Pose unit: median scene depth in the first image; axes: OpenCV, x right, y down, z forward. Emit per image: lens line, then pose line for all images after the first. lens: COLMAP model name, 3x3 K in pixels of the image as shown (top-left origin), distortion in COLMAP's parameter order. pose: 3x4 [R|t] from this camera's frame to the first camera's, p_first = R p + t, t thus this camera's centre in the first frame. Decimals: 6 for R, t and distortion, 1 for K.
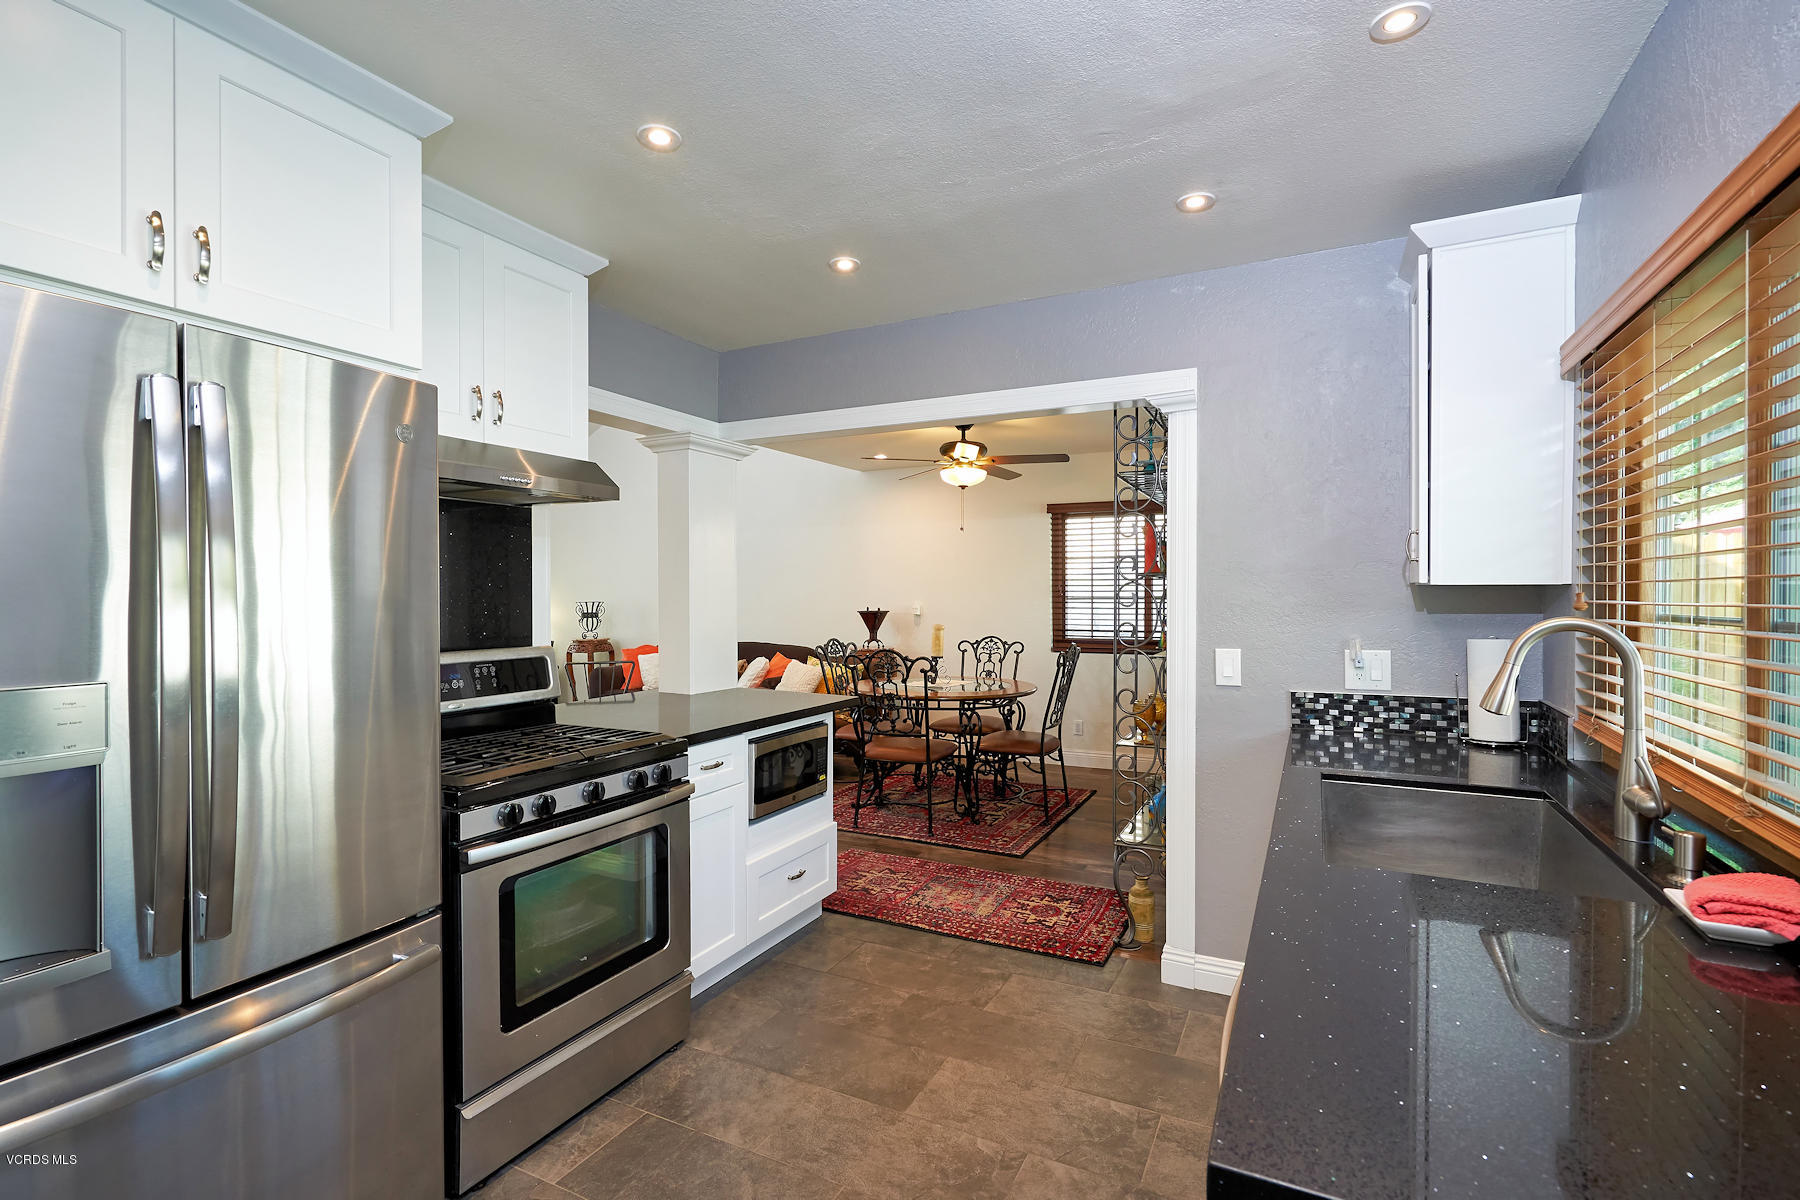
lens RADIAL K [[831.8, 0, 901.3], [0, 831.8, 600.1], [0, 0, 1]] dist [-0.017078, 0.000190]
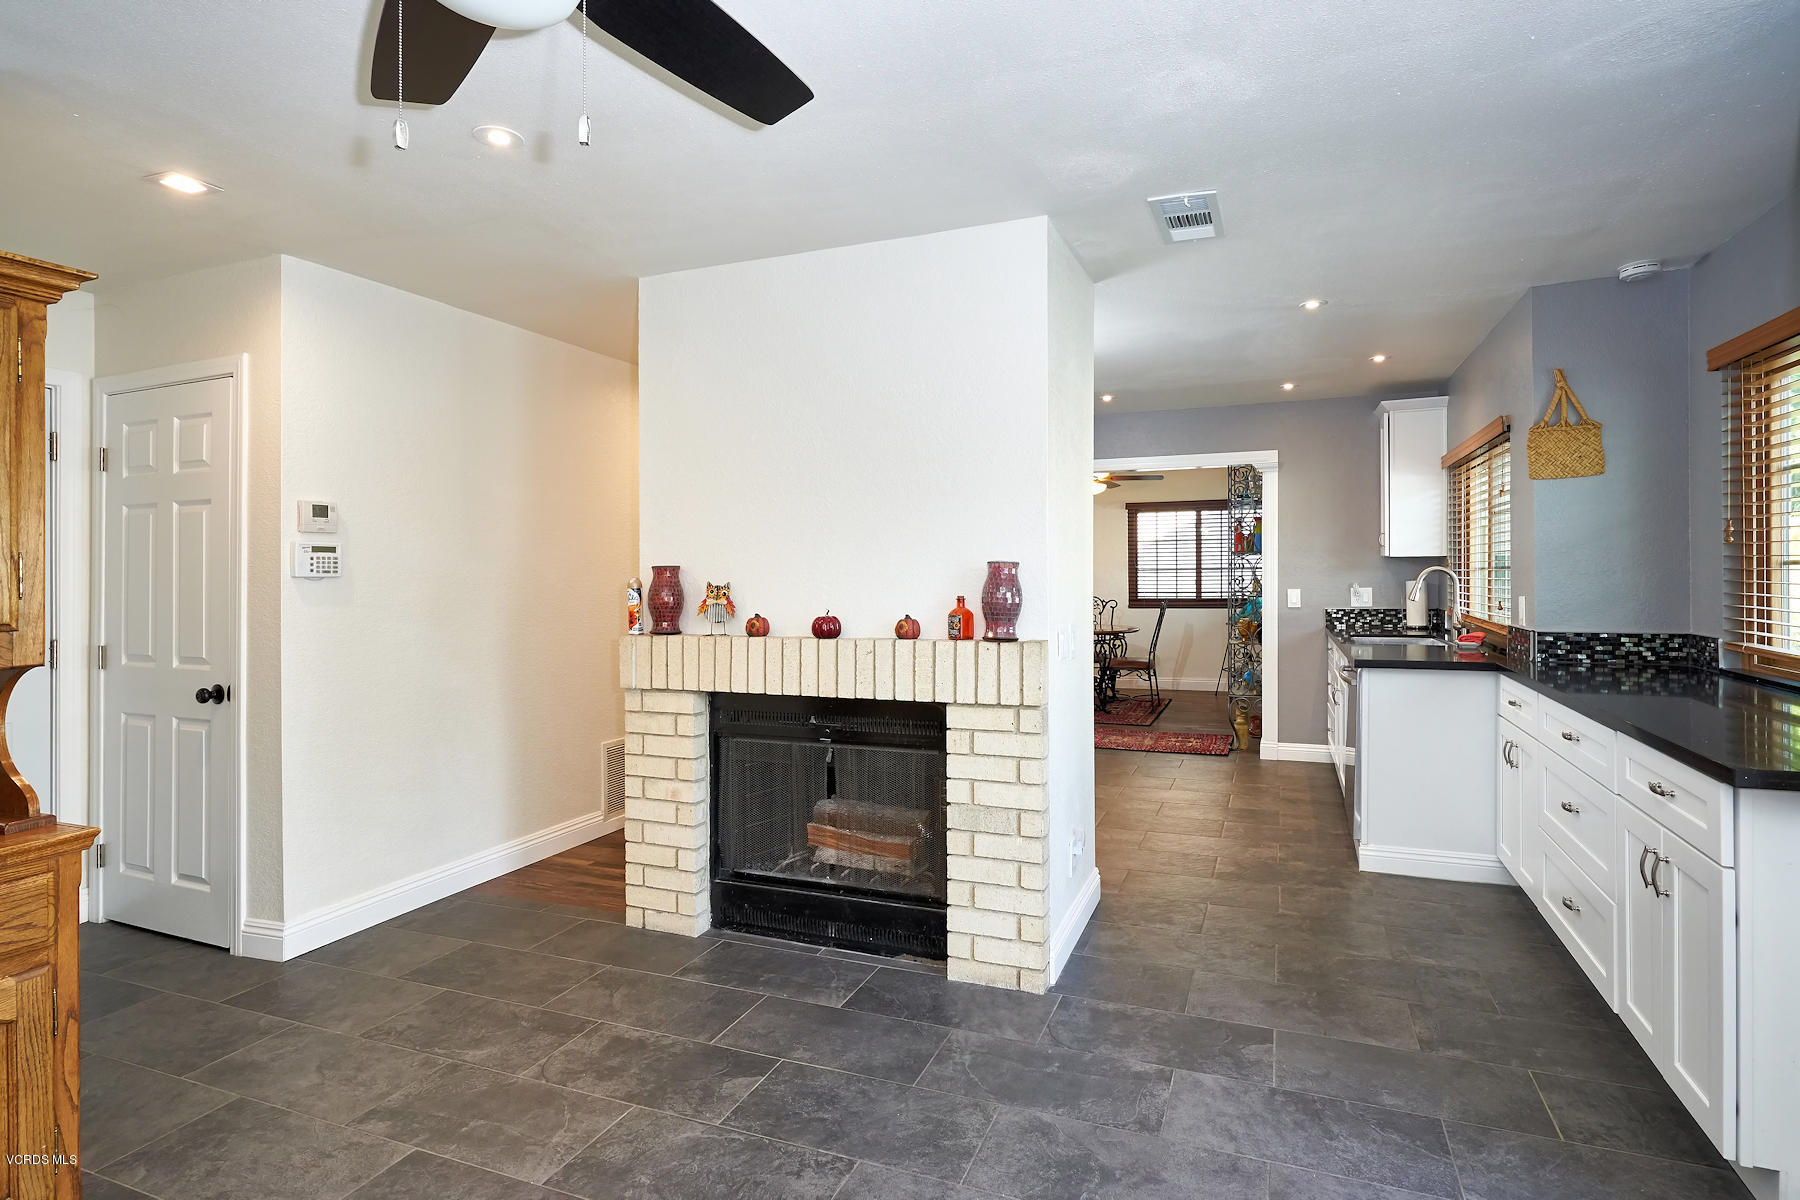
lens RADIAL K [[908.9, 0, 904.1], [0, 908.9, 563.4], [0, 0, 1]] dist [0.001242, -0.001241]
pose [[0.997149, -0.005264, 0.075274, -0.774839], [0.006720, 0.999795, -0.019102, 0.033395], [-0.075158, 0.019553, 0.996980, -1.229686]]
